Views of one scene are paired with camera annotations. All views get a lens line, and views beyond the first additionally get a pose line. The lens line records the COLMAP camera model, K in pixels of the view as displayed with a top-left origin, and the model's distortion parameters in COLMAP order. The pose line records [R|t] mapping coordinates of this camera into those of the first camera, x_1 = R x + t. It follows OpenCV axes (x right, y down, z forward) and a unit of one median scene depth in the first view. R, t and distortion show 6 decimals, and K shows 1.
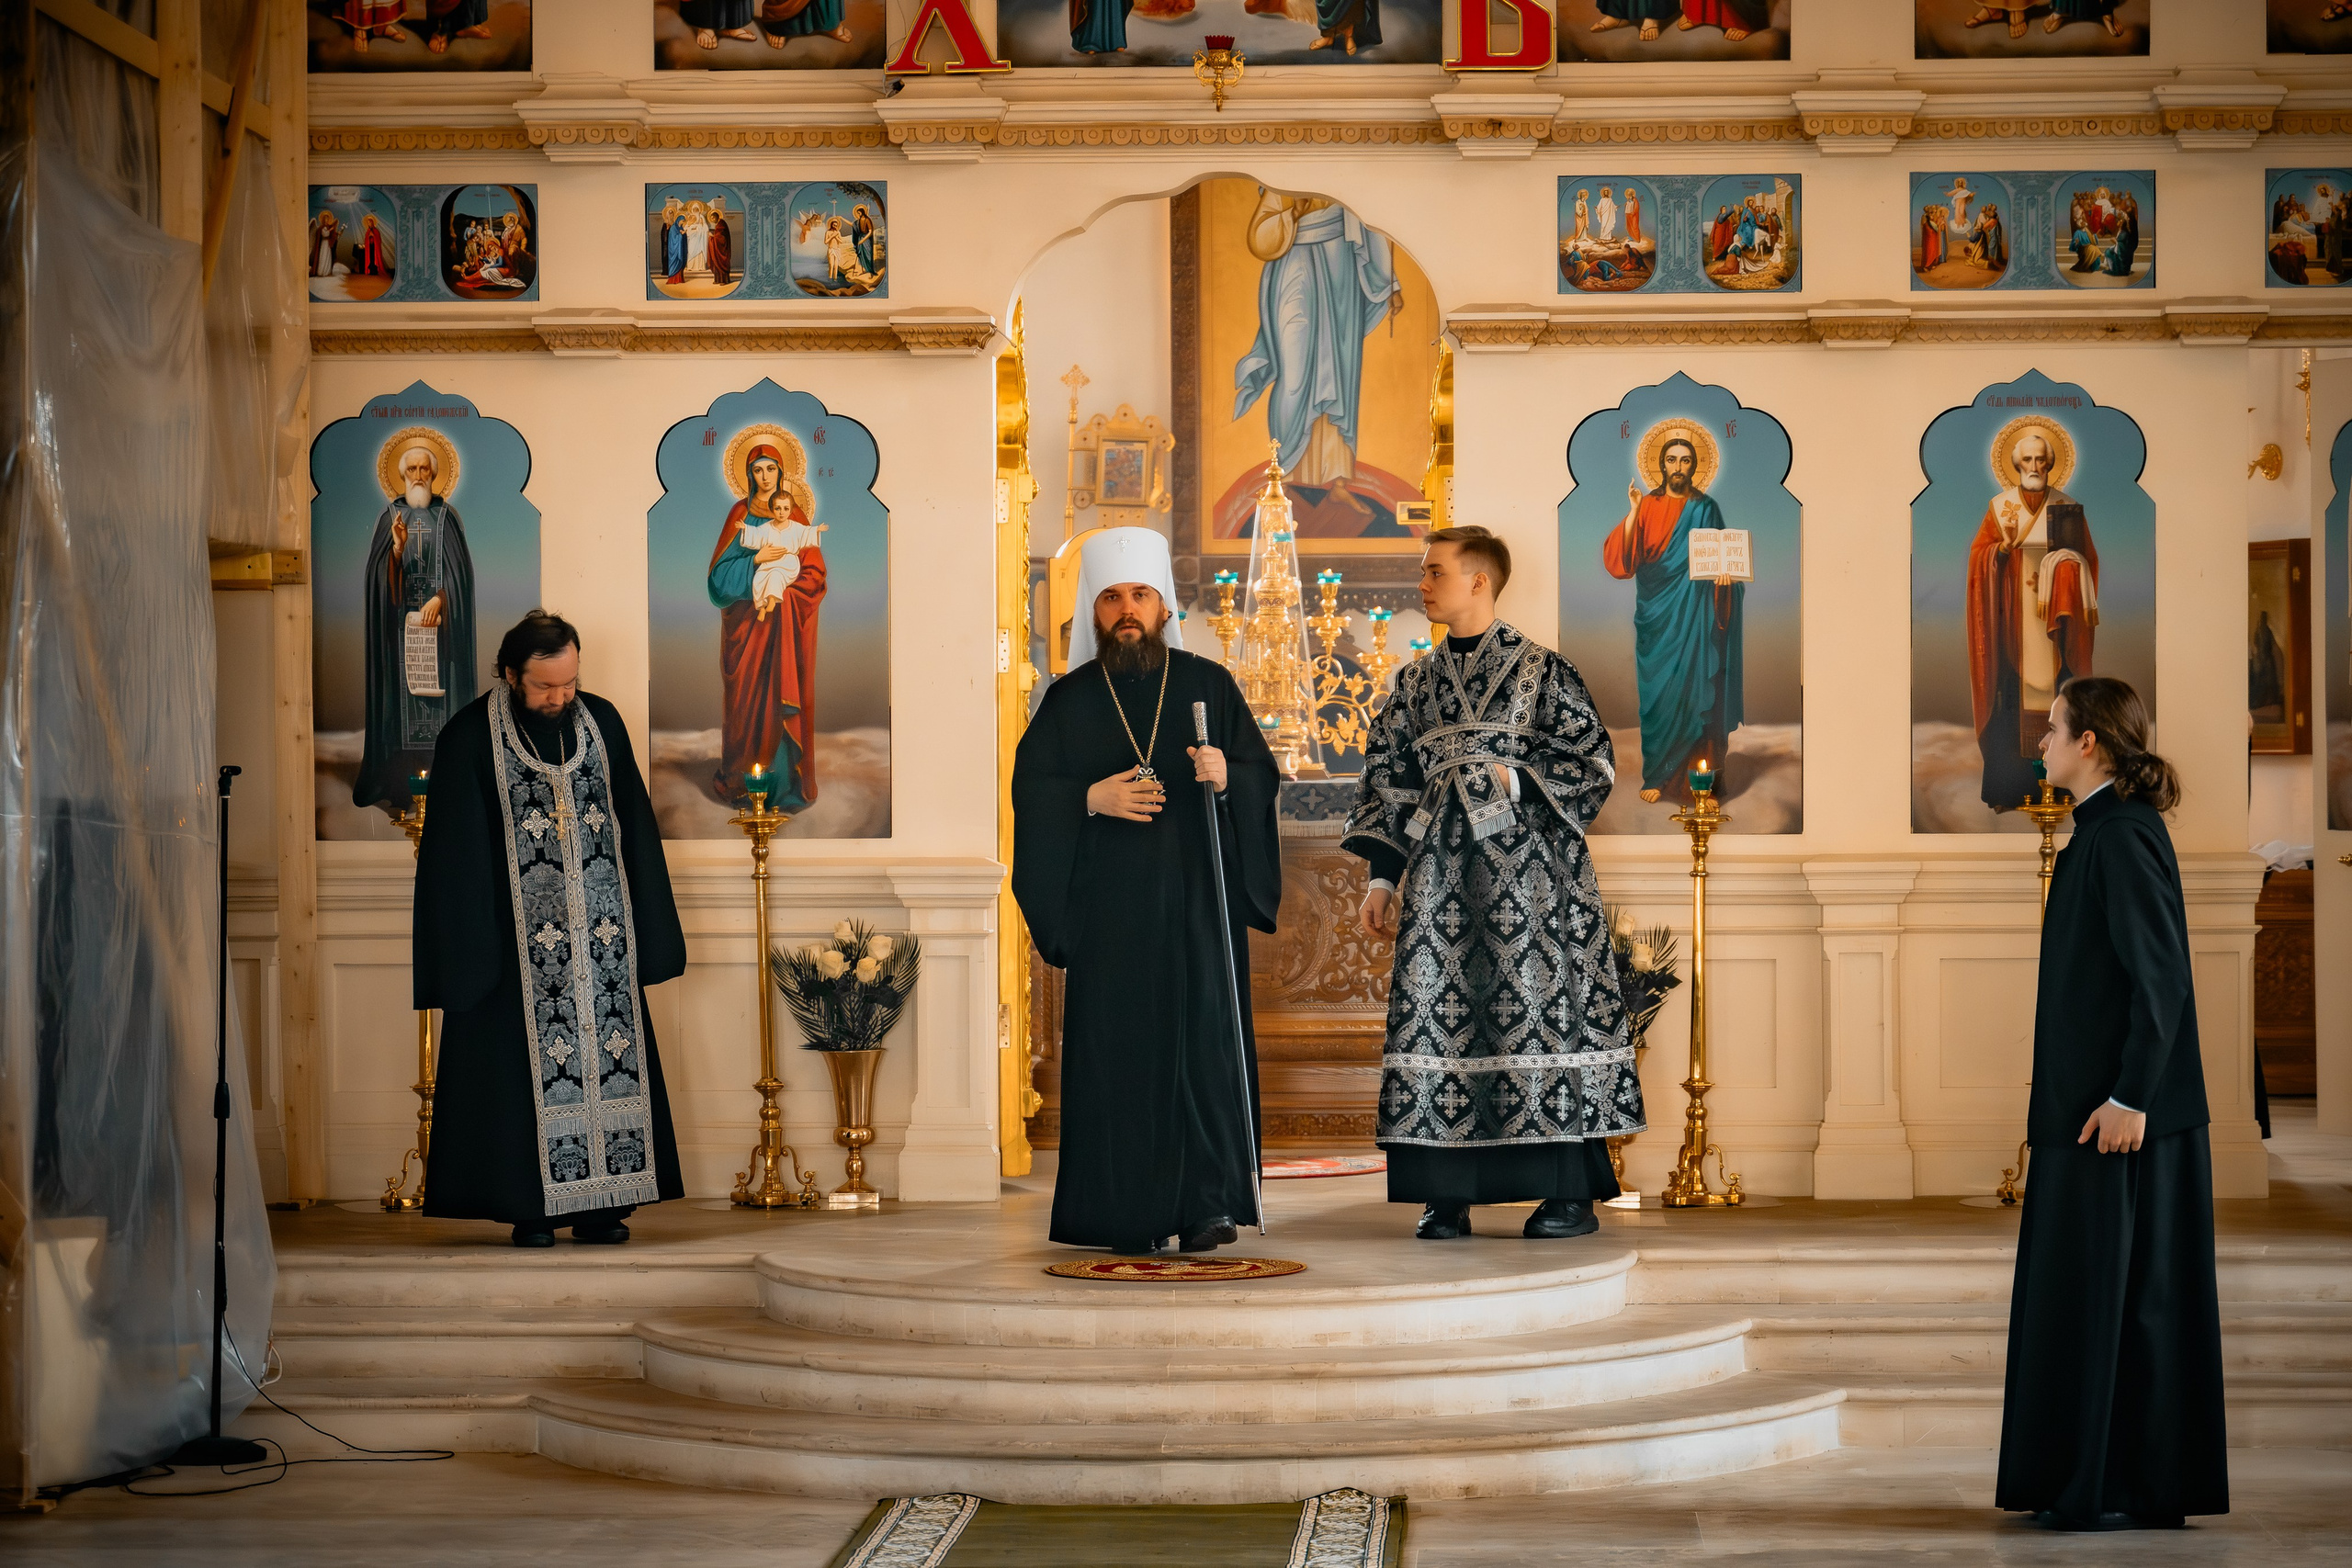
lens RADIAL K [[5946.1, 0, 1306.3], [0, 5946.1, 967.8], [0, 0, 1]] dist [0.026886, 0.000000]
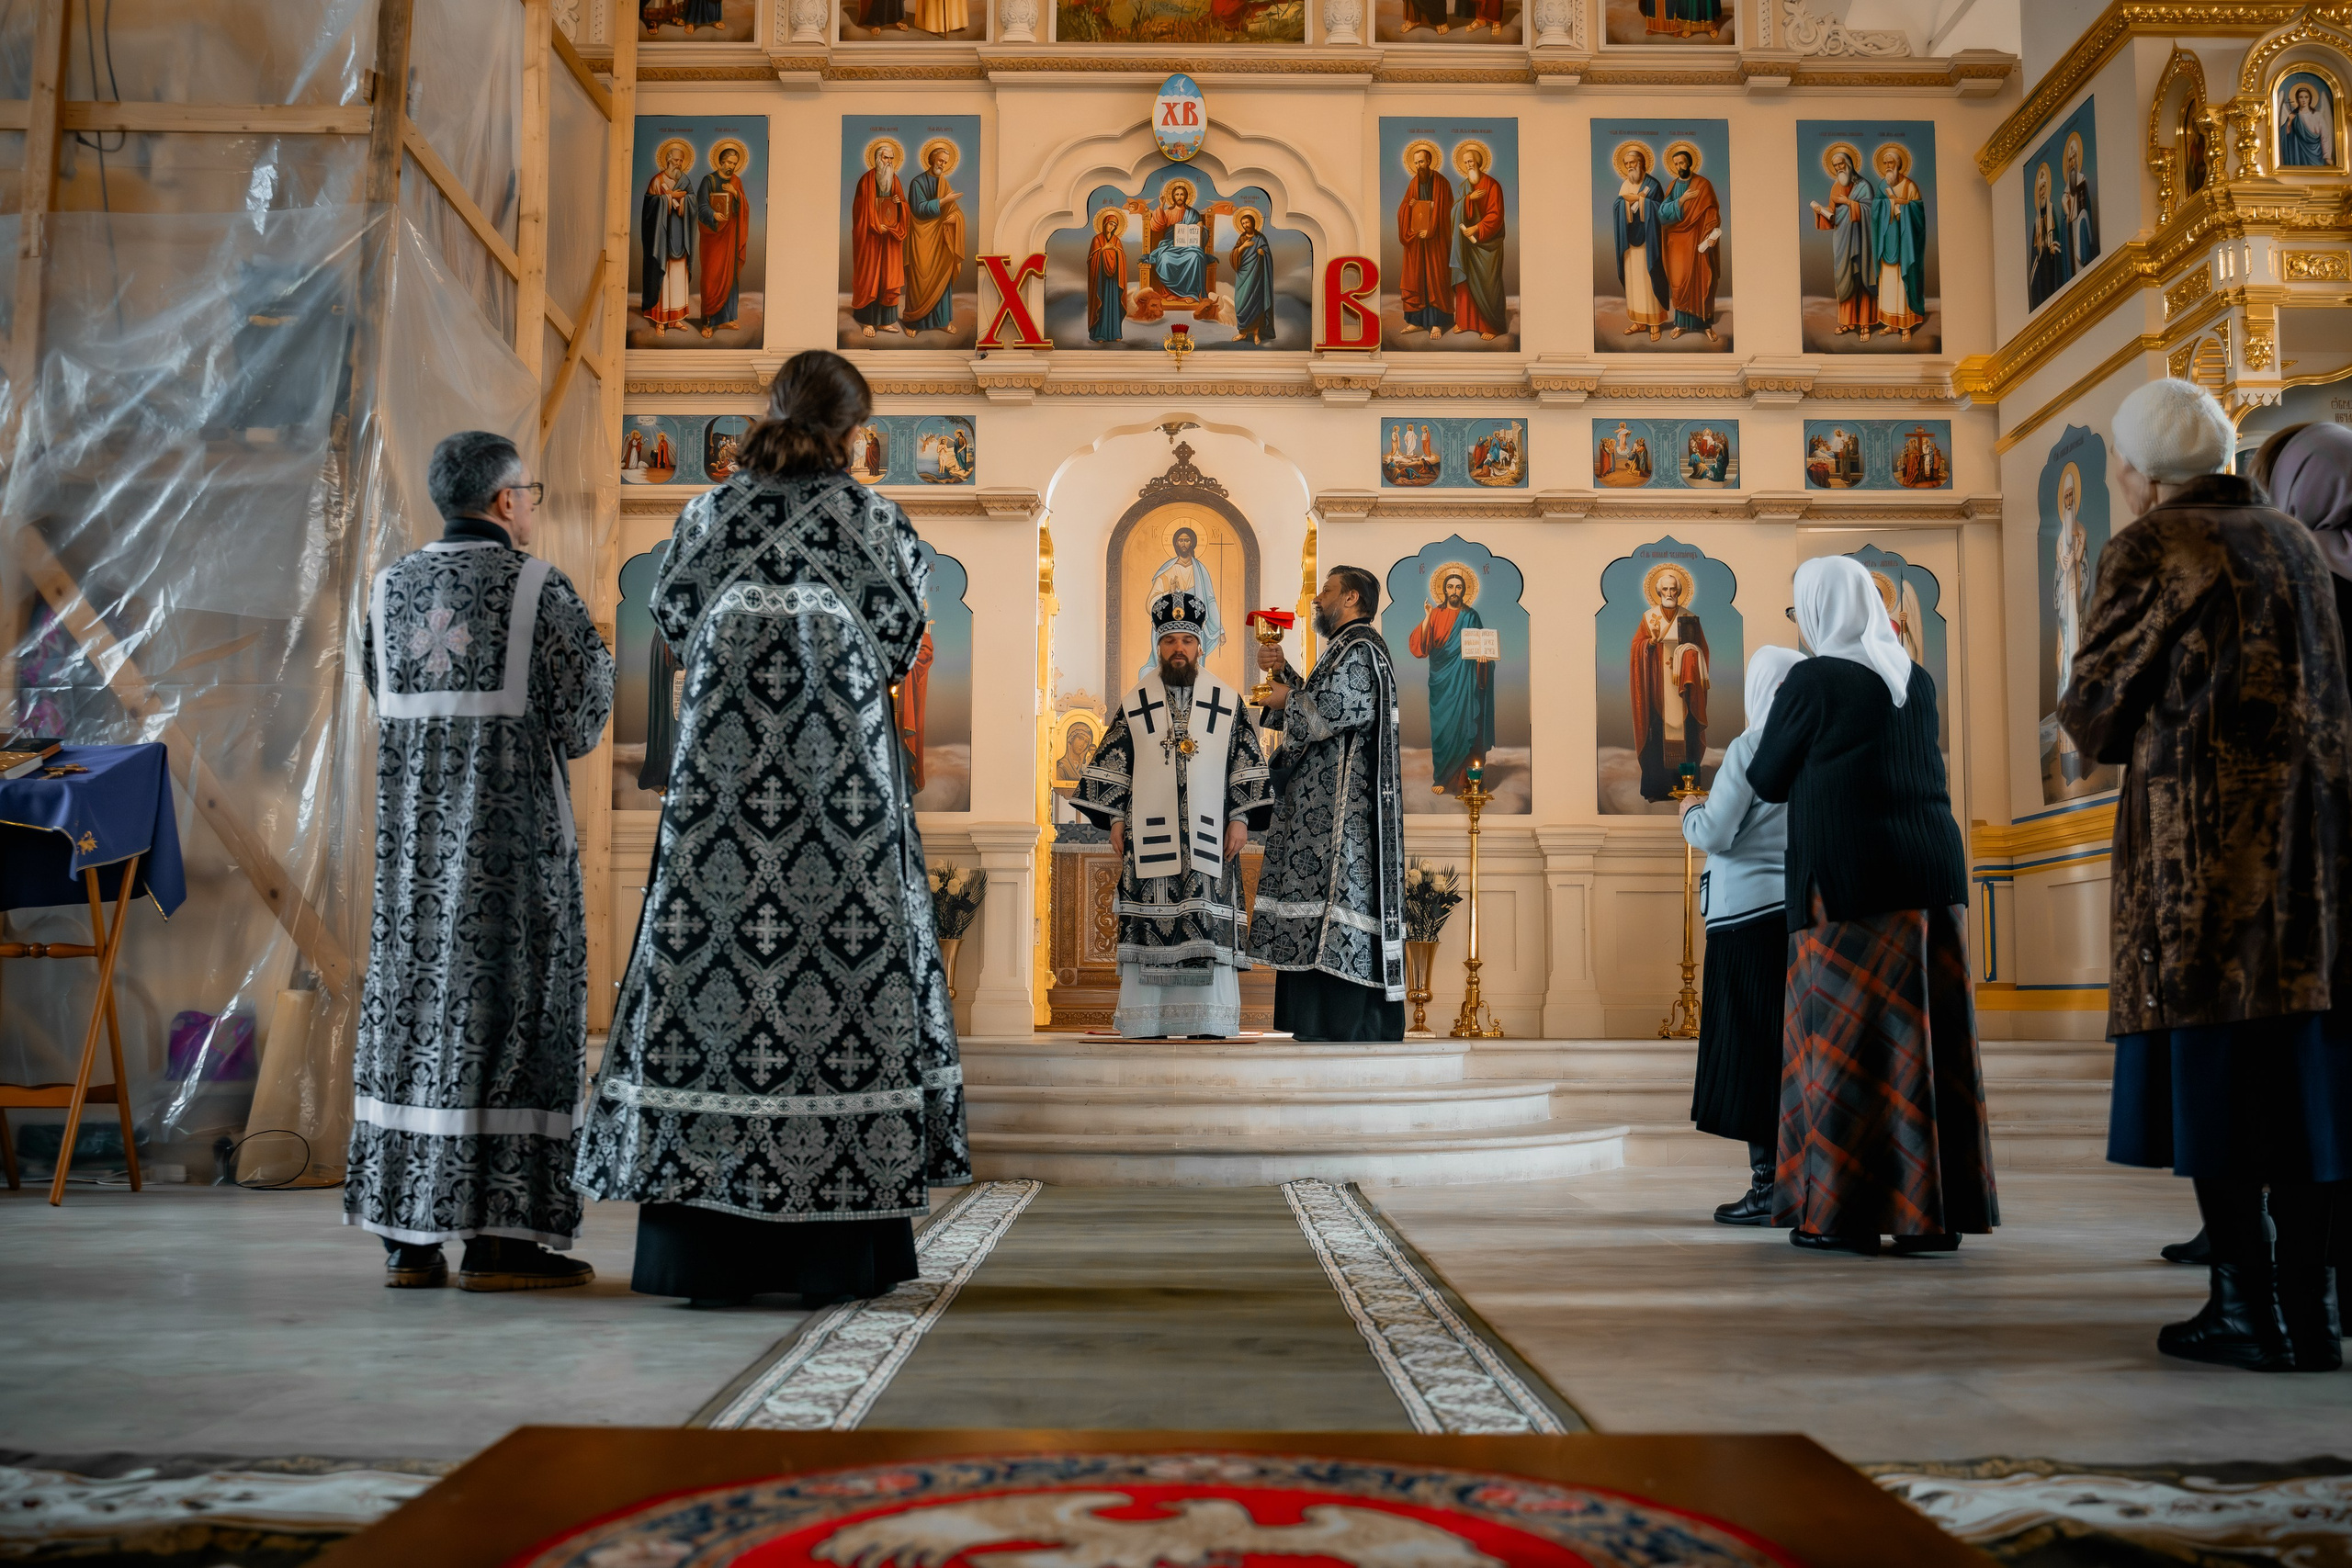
lens RADIAL K [[2408.7, 0, 1183.3], [0, 2408.7, 775.7], [0, 0, 1]] dist [-0.037440, 0.000000]
pose [[0.999433, 0.012447, 0.031297, -0.032646], [-0.008158, 0.990999, -0.133617, 0.055994], [-0.032679, 0.133286, 0.990539, 0.350042]]
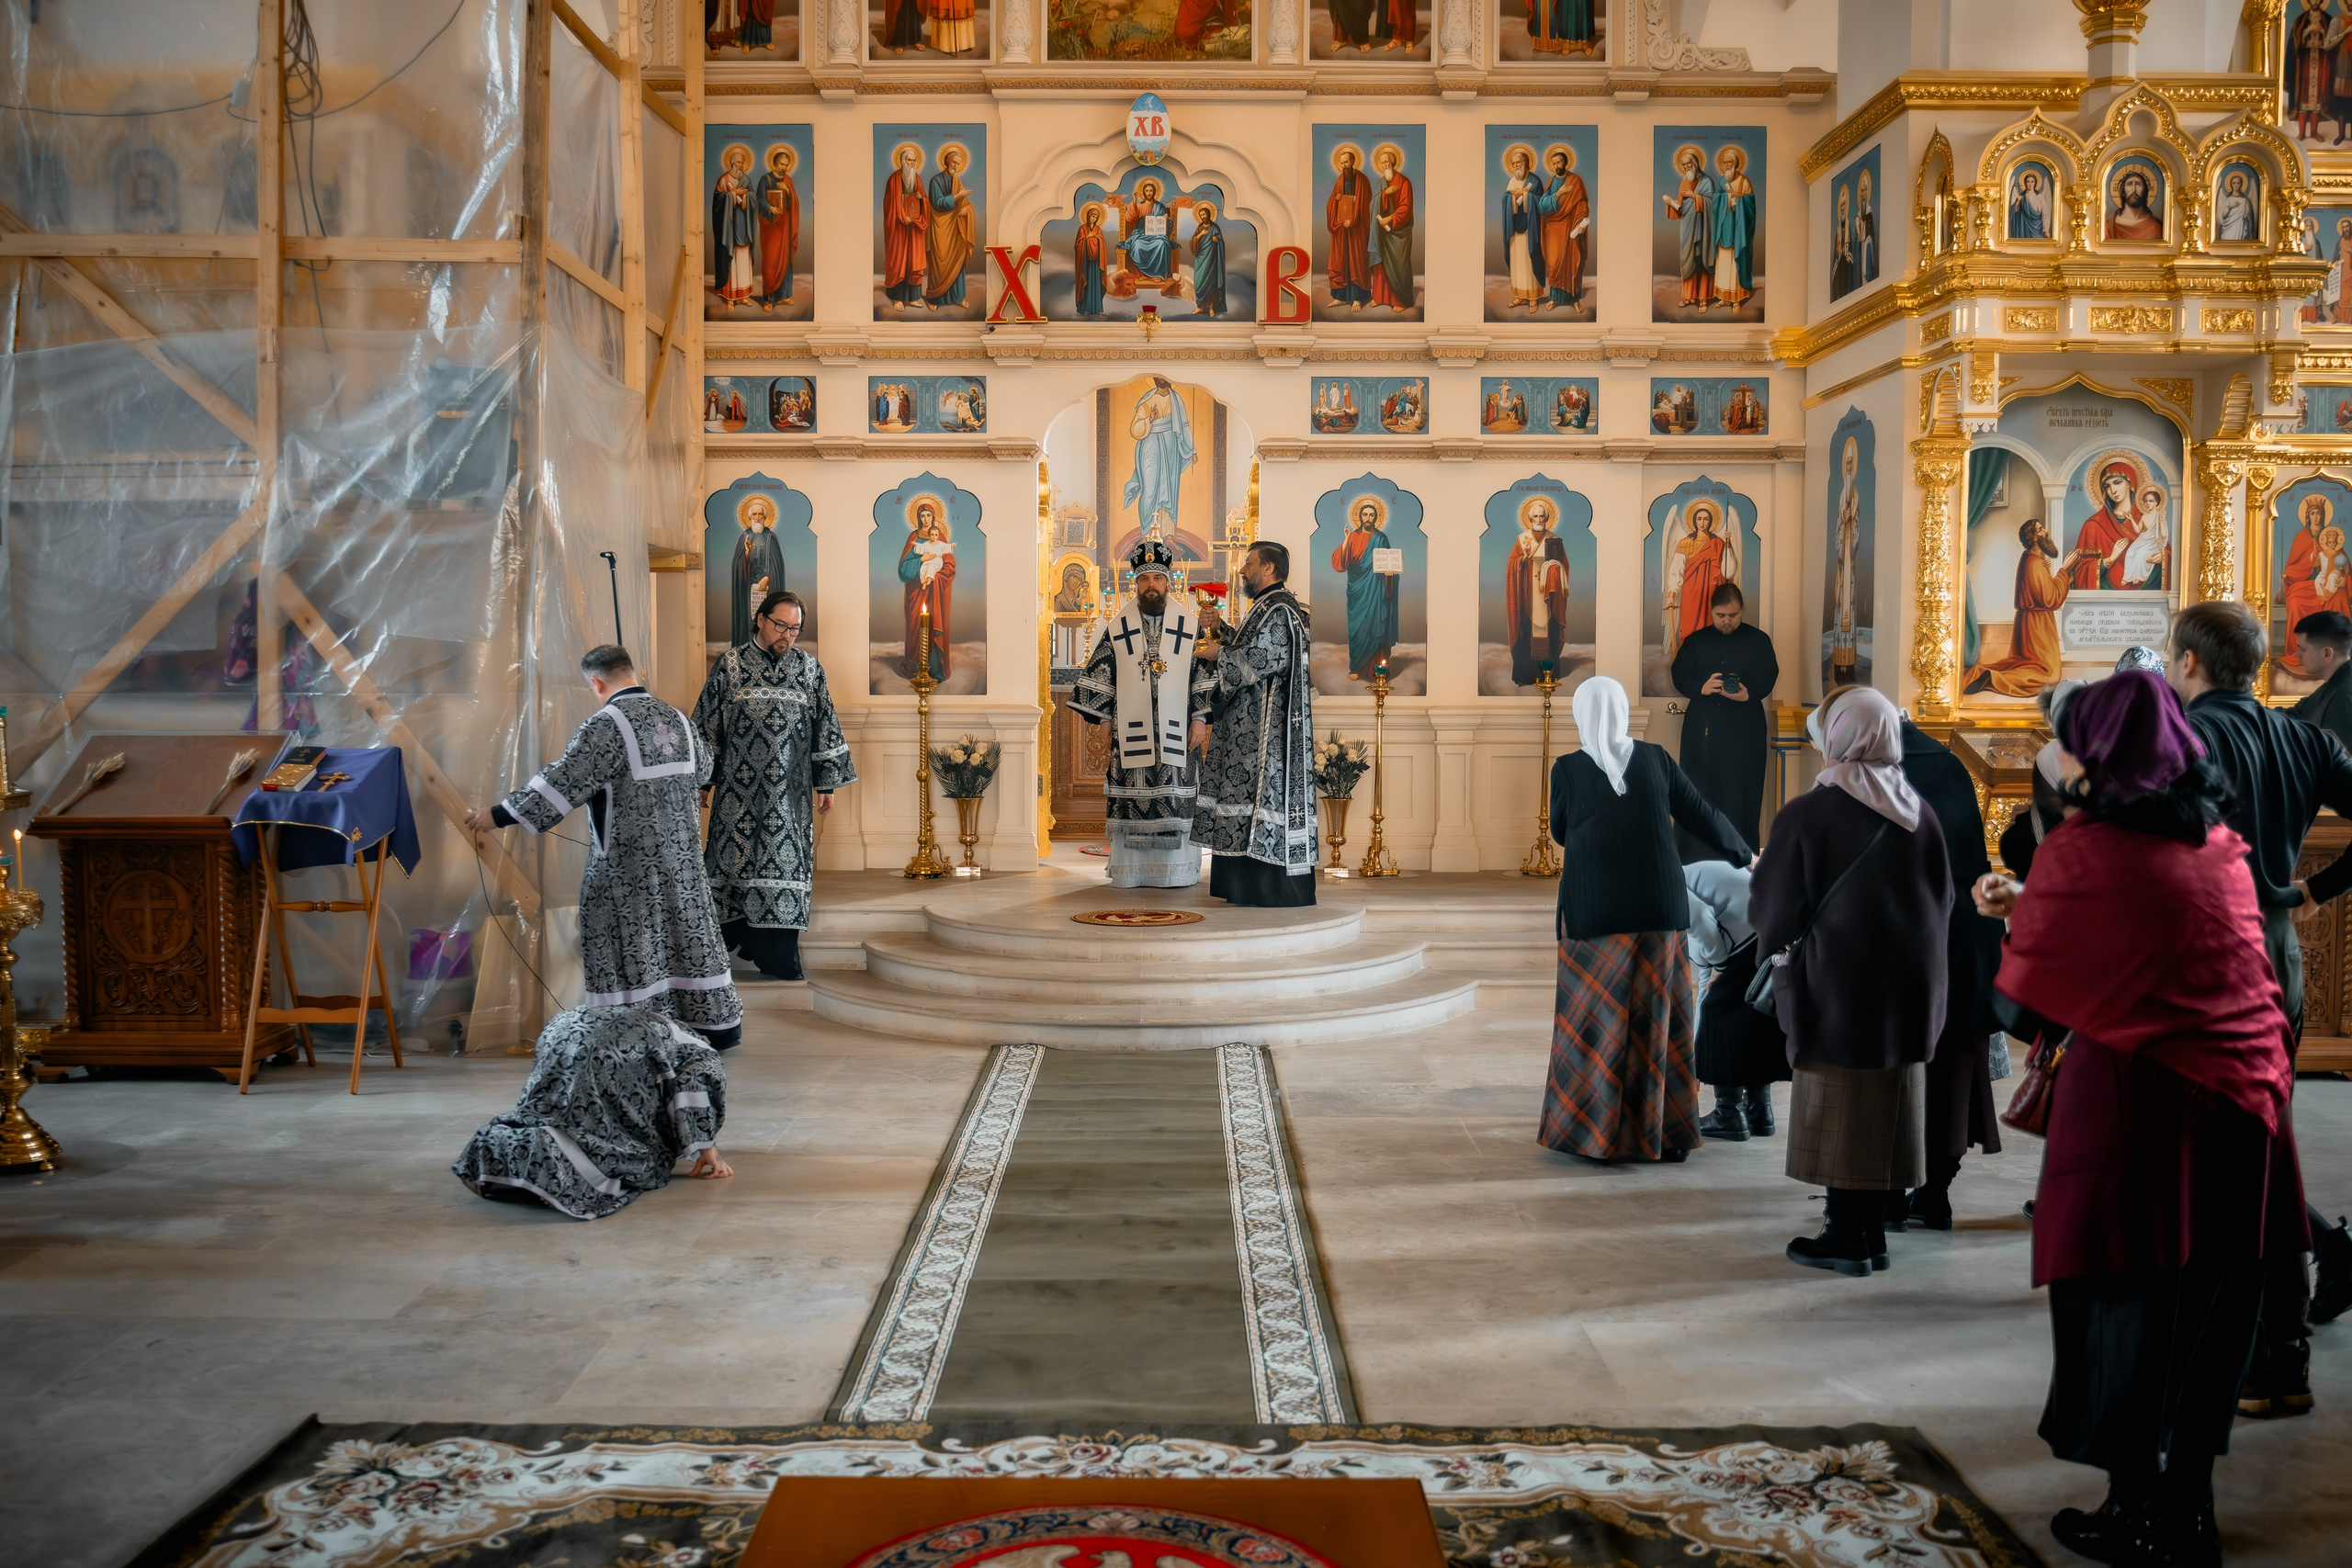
lens RADIAL K [[2166.8, 0, 1174.5], [0, 2166.8, 781.6], [0, 0, 1]] dist [-0.038302, 0.000000]
pose [[0.999465, 0.005204, 0.032301, -0.028866], [-0.005920, 0.999738, 0.022112, -0.008726], [-0.032178, -0.022291, 0.999234, 0.246725]]
